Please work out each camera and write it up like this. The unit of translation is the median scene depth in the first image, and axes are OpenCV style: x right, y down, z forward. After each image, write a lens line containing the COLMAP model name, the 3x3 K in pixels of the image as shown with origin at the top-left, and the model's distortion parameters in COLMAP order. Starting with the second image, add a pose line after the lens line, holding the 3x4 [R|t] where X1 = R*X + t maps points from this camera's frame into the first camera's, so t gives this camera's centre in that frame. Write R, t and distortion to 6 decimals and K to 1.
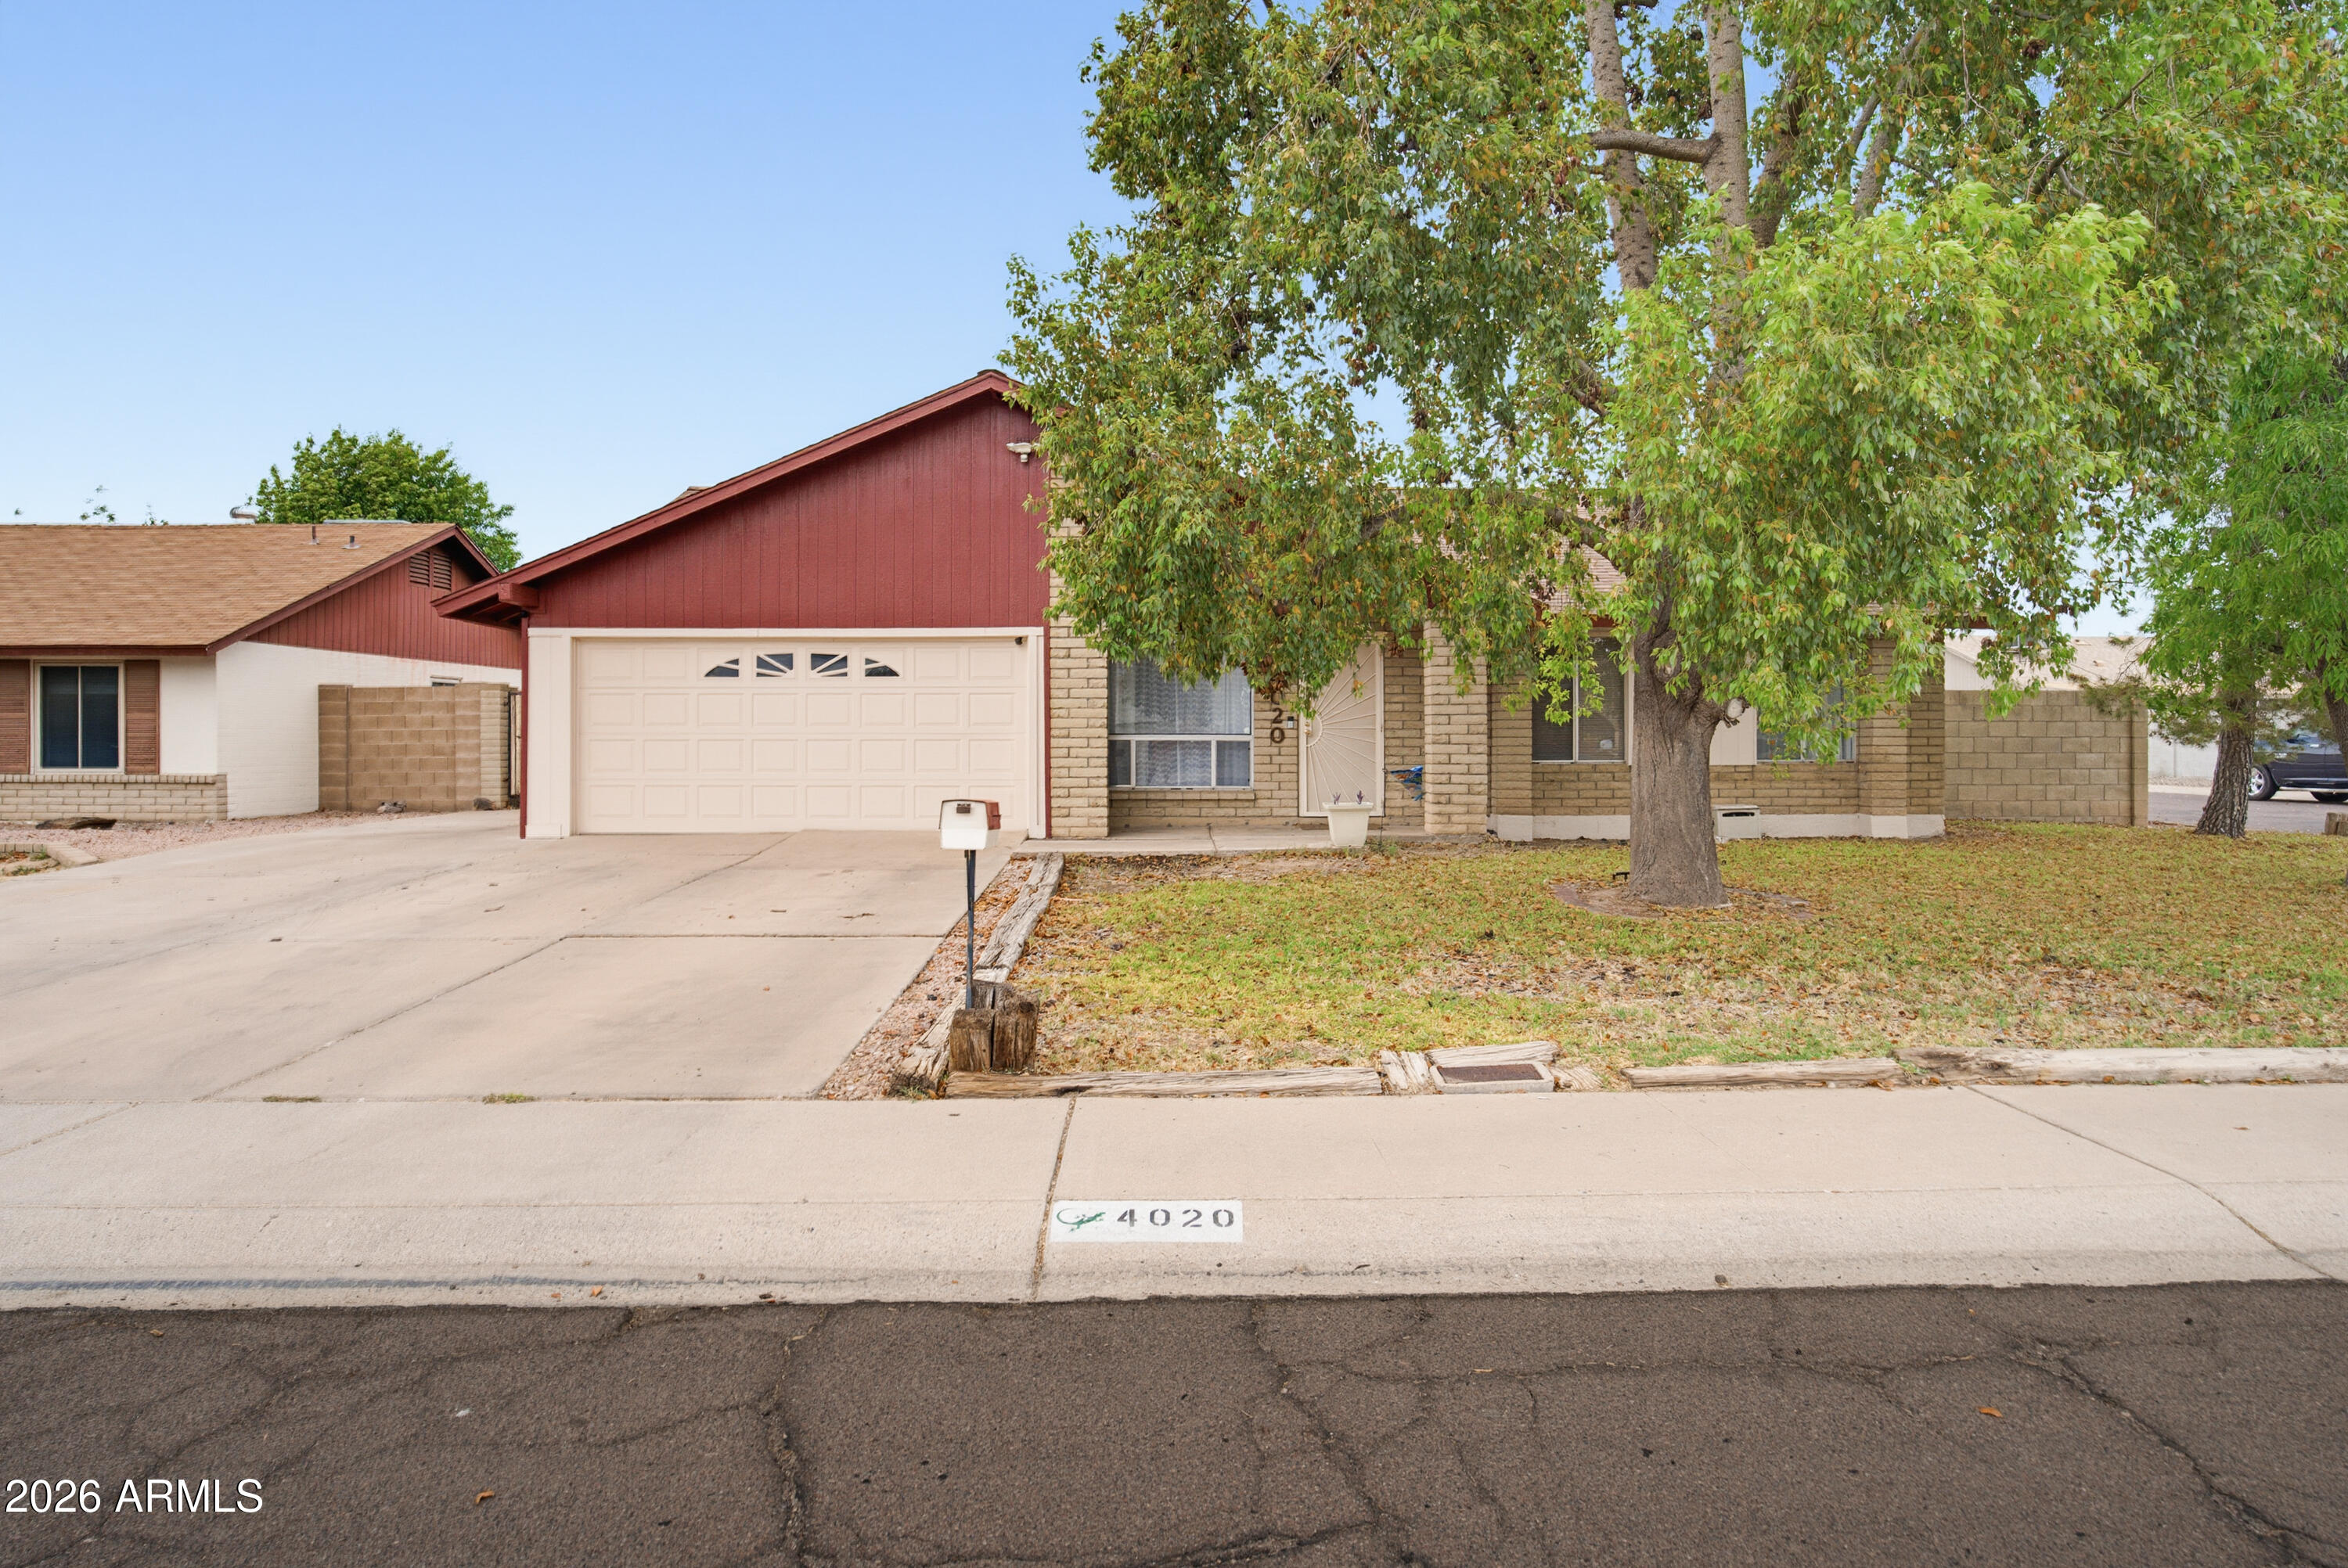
lens RADIAL K [[1355.3, 0, 1167.2], [0, 1355.3, 762.6], [0, 0, 1]] dist [-0.007385, 0.003606]
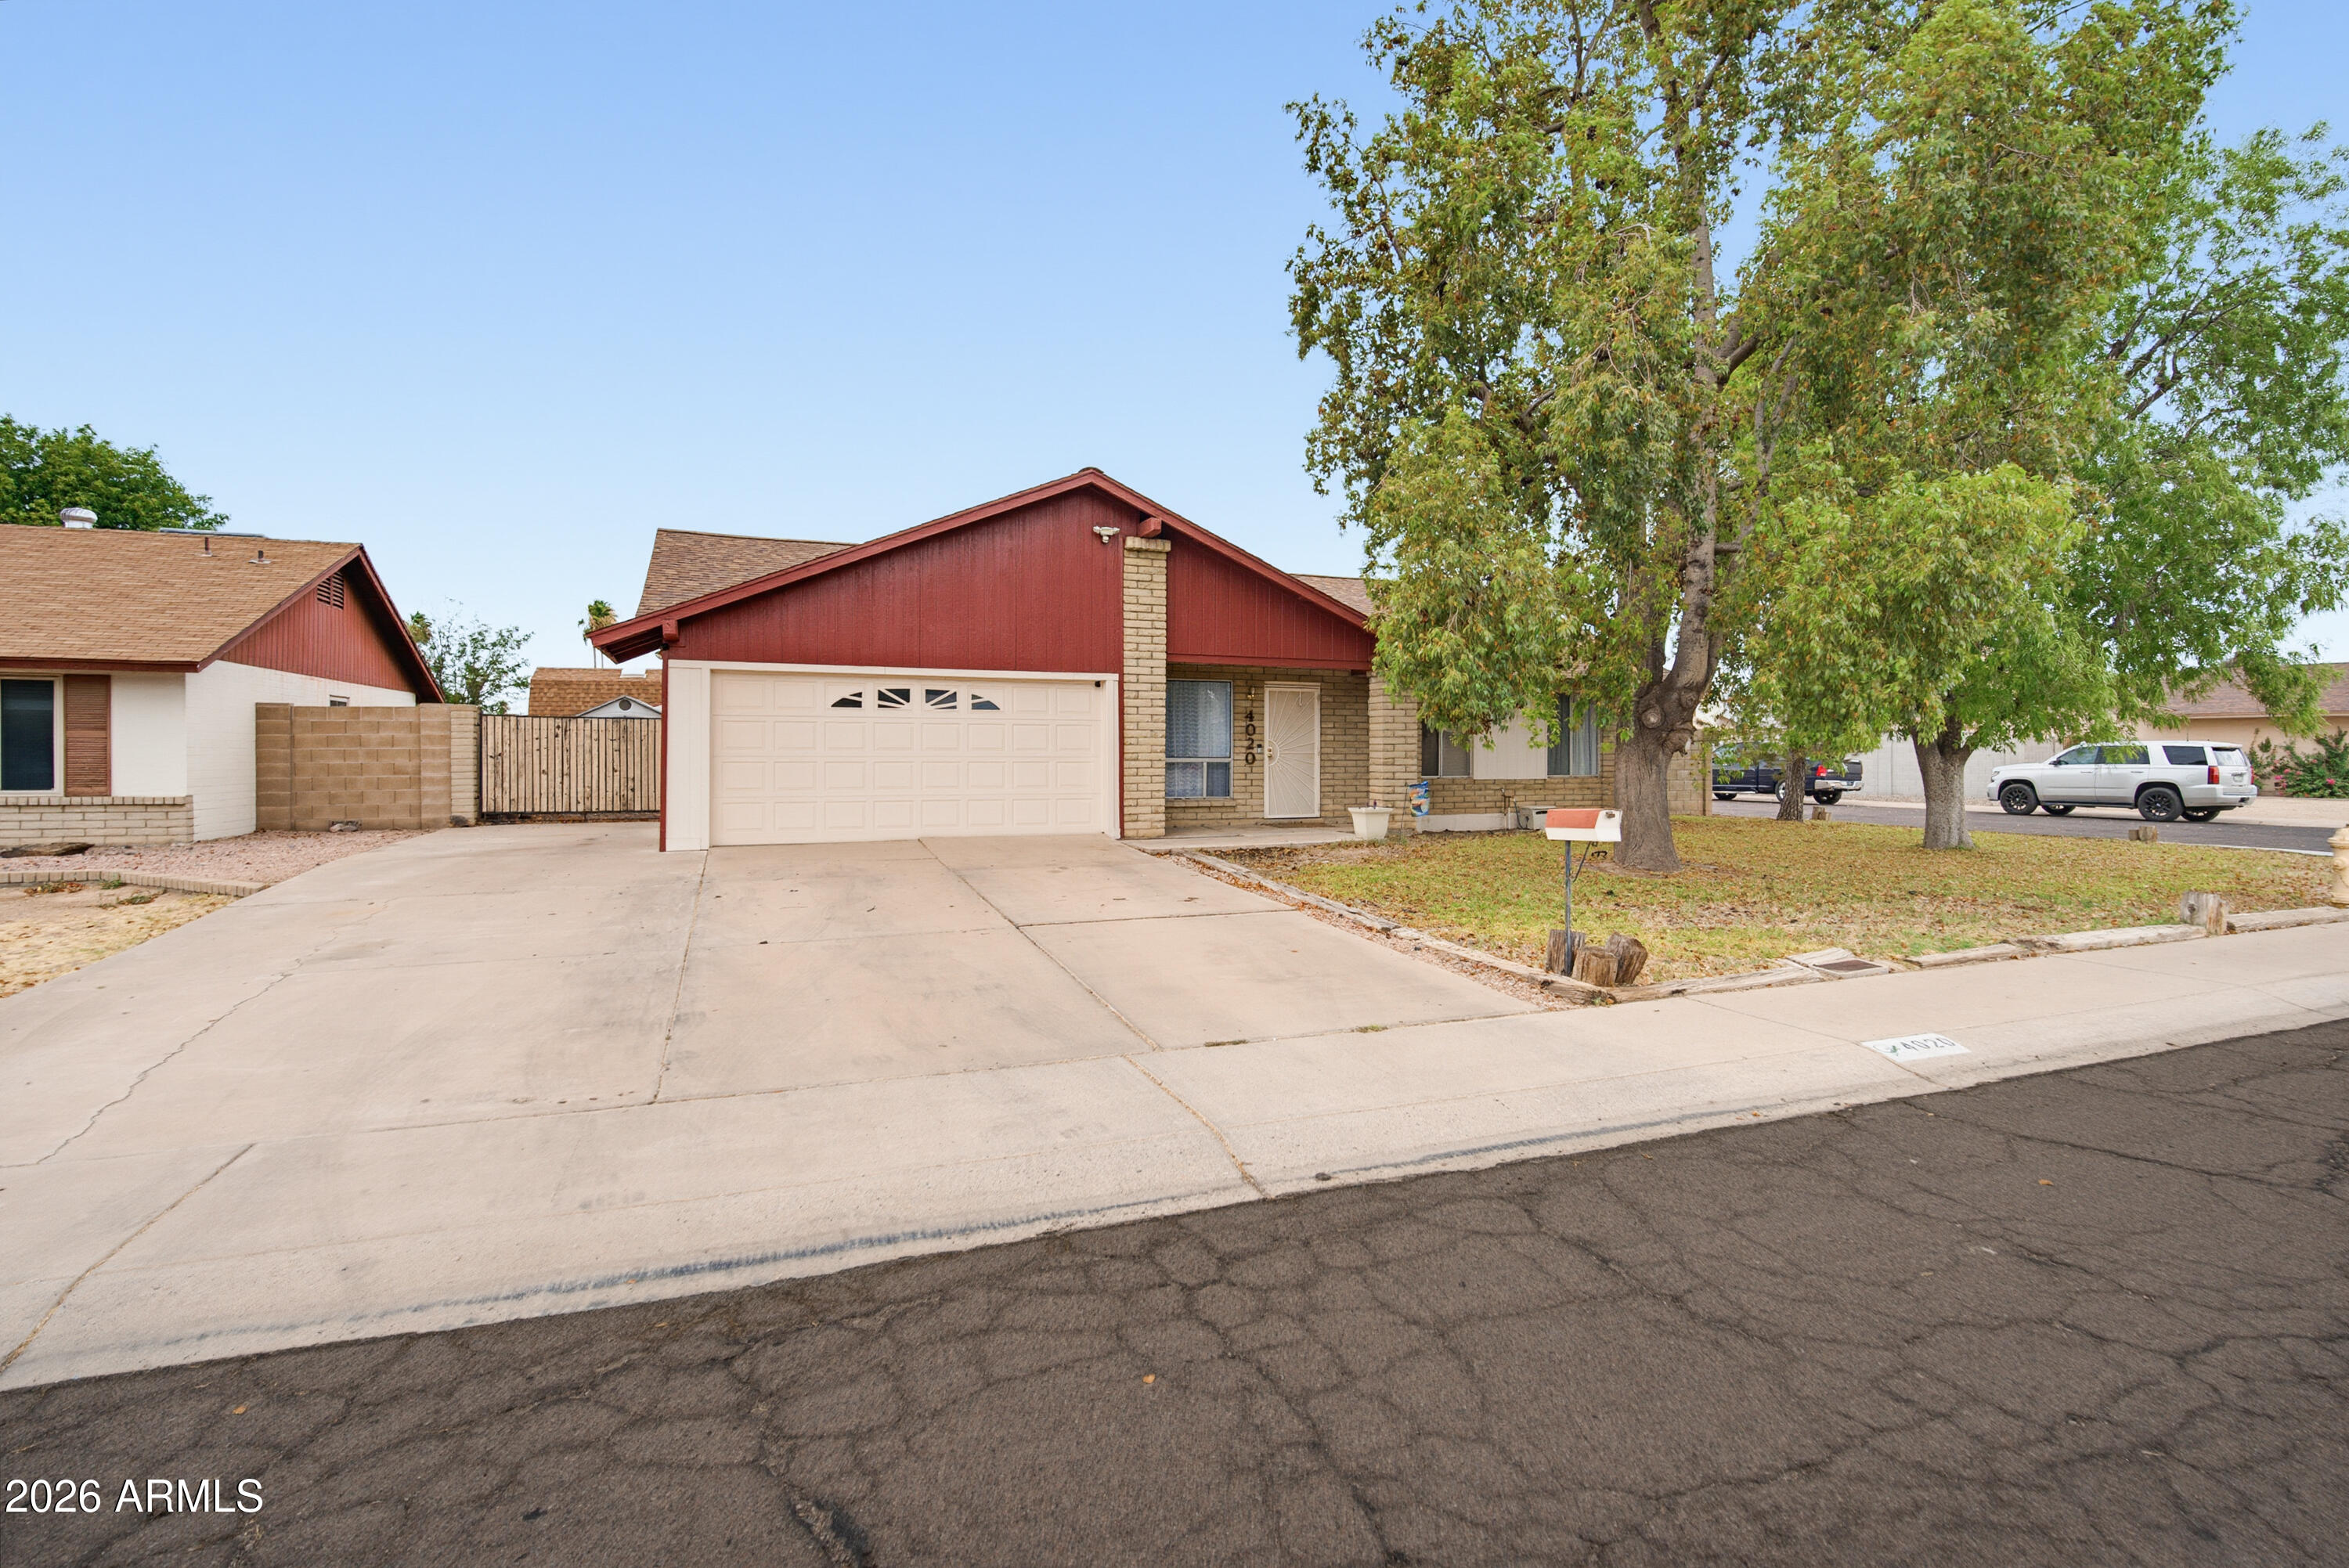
lens RADIAL K [[1122.4, 0, 1184.1], [0, 1122.4, 783.2], [0, 0, 1]] dist [-0.000388, -0.001154]
pose [[0.932619, -0.006369, 0.360806, -0.329177], [0.003421, 0.999955, 0.008809, -0.004777], [-0.360846, -0.006982, 0.932599, -0.002944]]
